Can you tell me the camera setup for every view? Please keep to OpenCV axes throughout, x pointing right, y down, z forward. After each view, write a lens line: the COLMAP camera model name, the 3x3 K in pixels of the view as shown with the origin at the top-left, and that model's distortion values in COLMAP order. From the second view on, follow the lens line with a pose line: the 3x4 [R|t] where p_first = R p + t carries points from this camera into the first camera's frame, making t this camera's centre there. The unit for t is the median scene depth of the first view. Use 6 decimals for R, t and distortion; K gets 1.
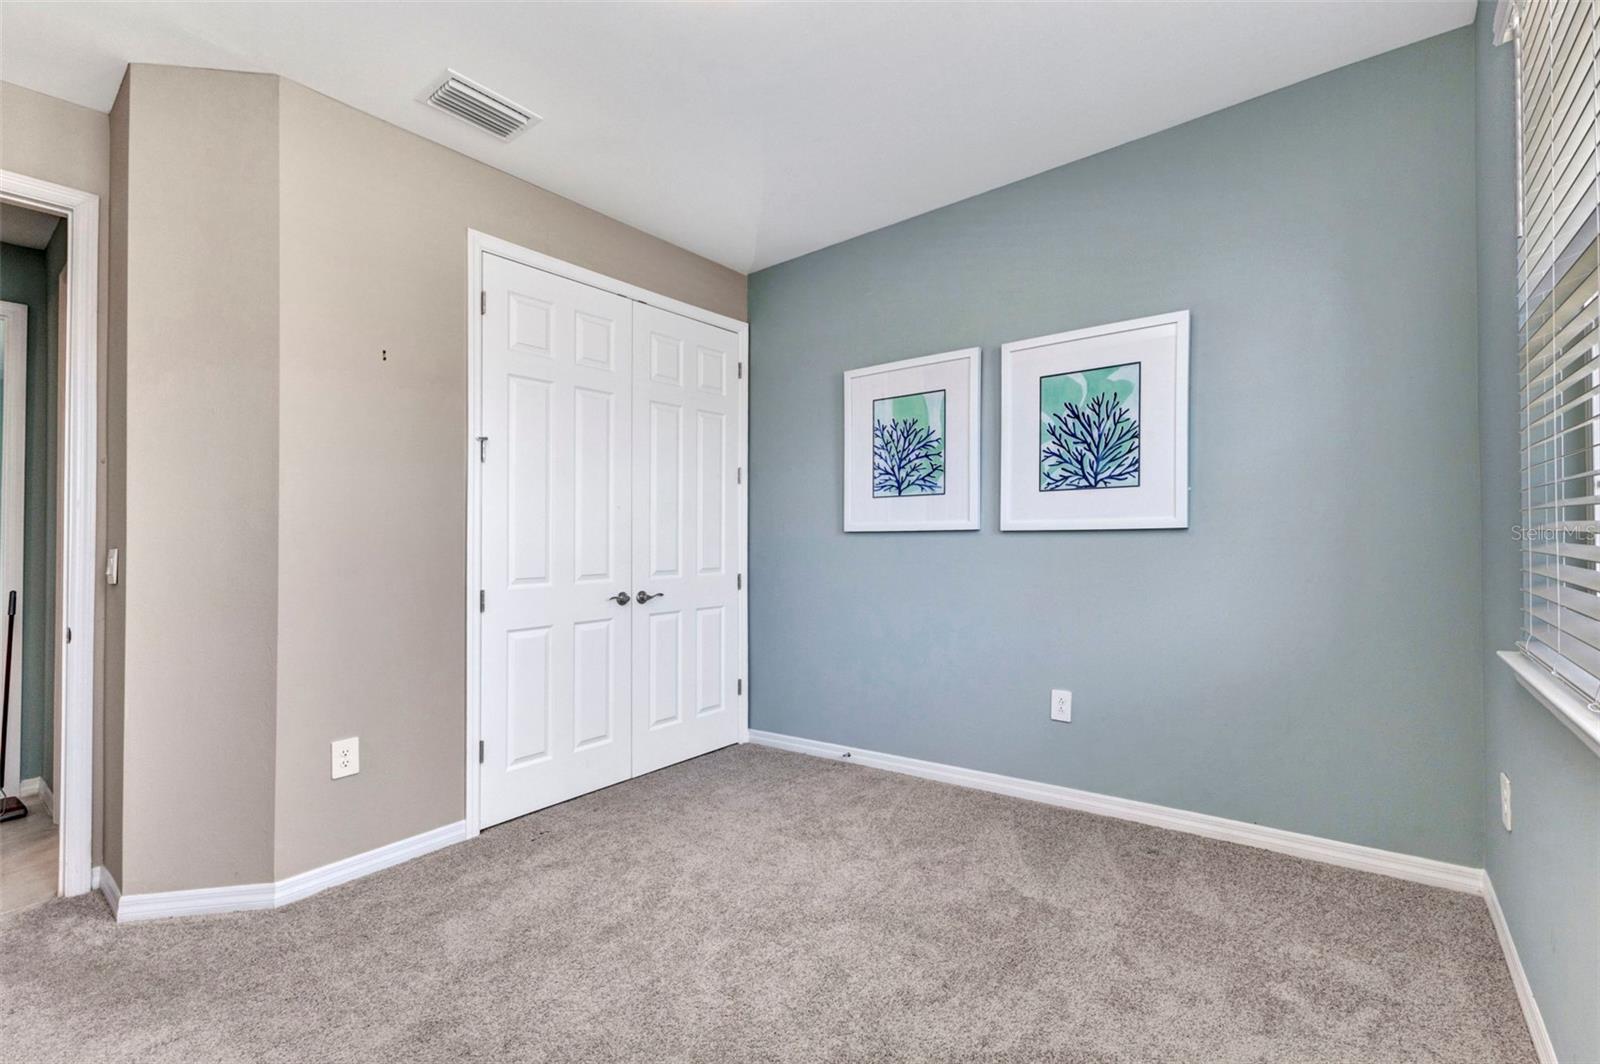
lens RADIAL K [[699.6, 0, 797.8], [0, 699.6, 538.5], [0, 0, 1]] dist [0.010522, -0.001319]
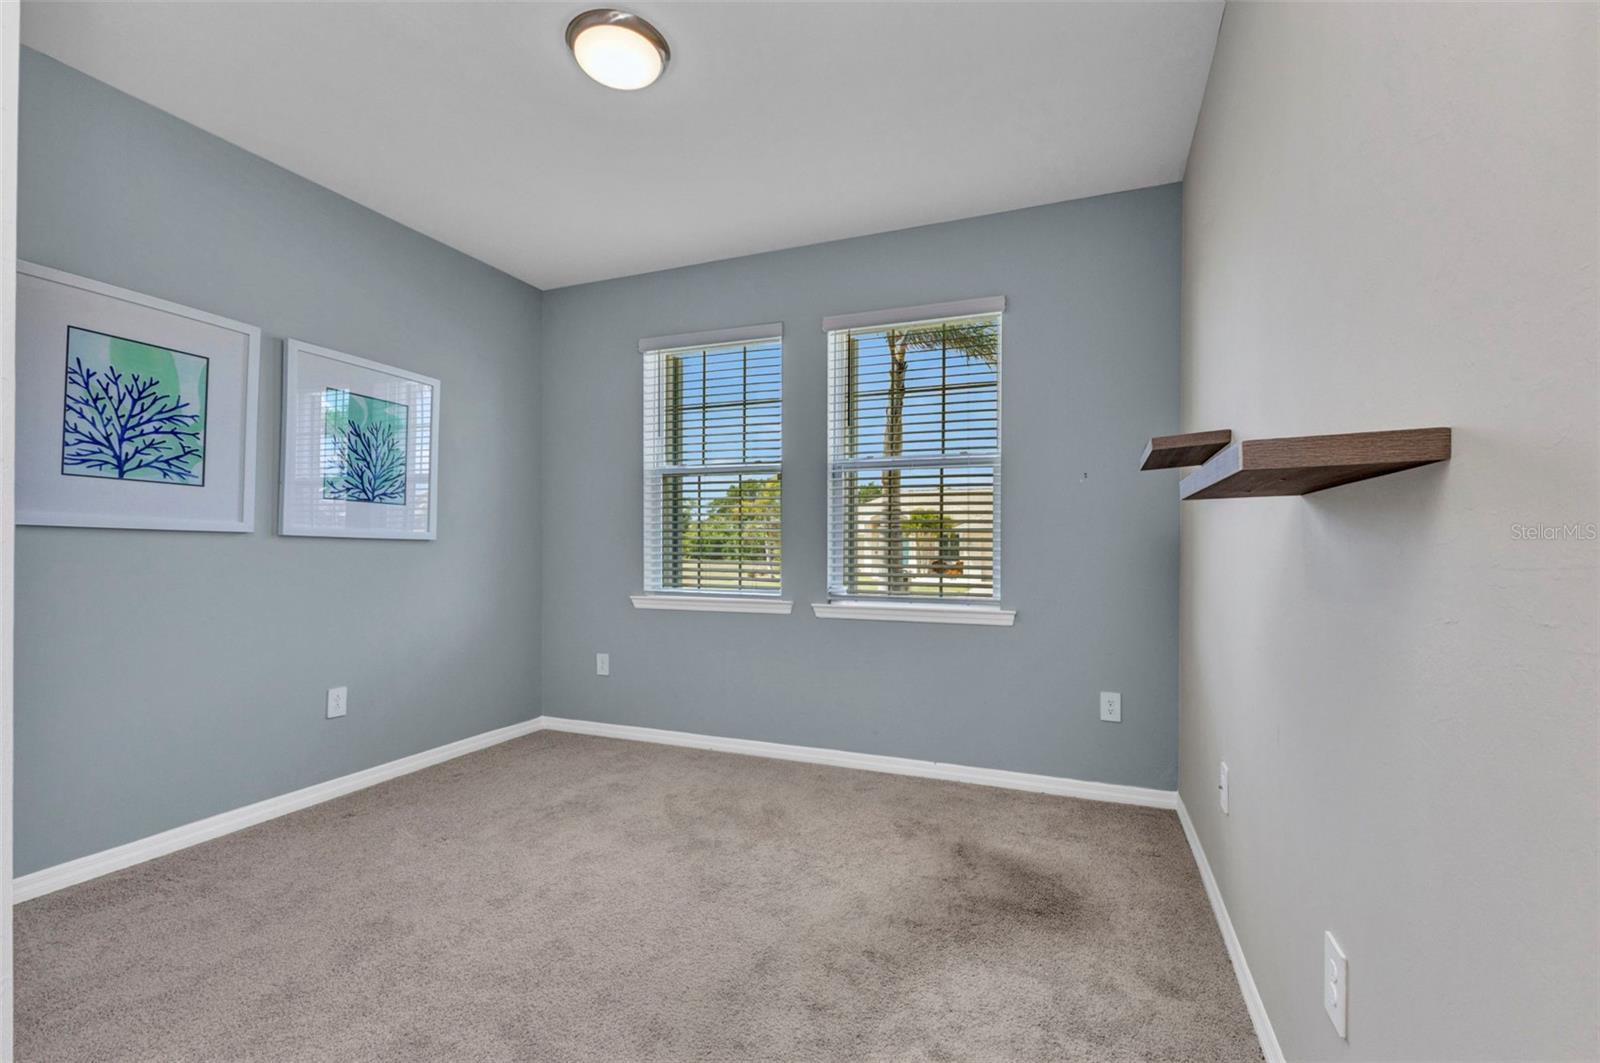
lens RADIAL K [[699.6, 0, 802.8], [0, 699.6, 536.1], [0, 0, 1]] dist [0.010522, -0.001319]
pose [[-0.269419, 0.025119, 0.962695, -0.743471], [-0.025970, 0.999107, -0.033337, 0.003149], [-0.962673, -0.033983, -0.268526, 0.537411]]
